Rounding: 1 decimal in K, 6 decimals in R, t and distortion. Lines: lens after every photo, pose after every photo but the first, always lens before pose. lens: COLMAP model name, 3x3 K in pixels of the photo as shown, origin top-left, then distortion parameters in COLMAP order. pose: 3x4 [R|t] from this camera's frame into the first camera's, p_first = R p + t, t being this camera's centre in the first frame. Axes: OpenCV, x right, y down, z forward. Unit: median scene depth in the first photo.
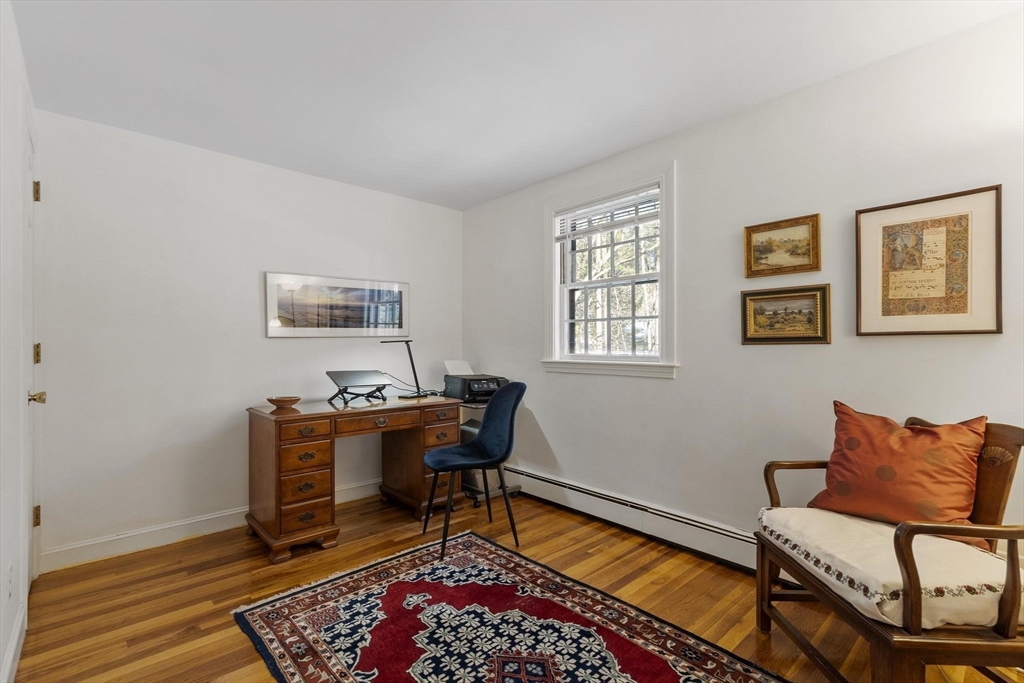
lens RADIAL K [[438.3, 0, 509.6], [0, 438.3, 342.9], [0, 0, 1]] dist [0.000059, 0.000010]
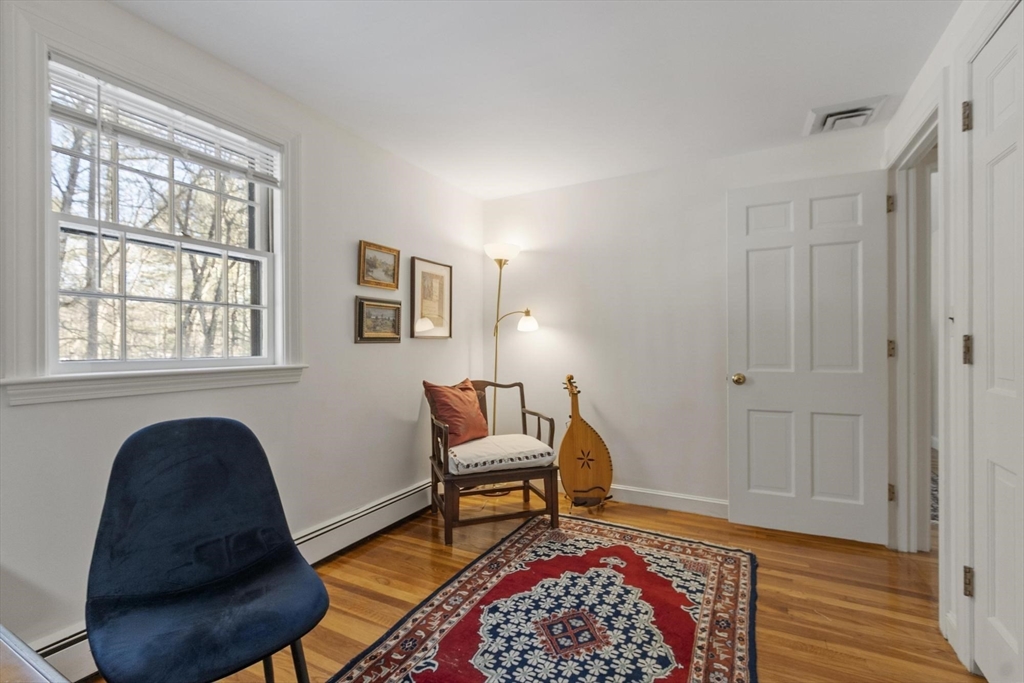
lens RADIAL K [[438.3, 0, 509.6], [0, 438.3, 342.9], [0, 0, 1]] dist [0.000059, 0.000010]
pose [[-0.295996, 0.002614, 0.955186, -0.776804], [-0.003125, 0.999988, -0.003705, 0.006709], [-0.955184, -0.004082, -0.295984, 1.141591]]
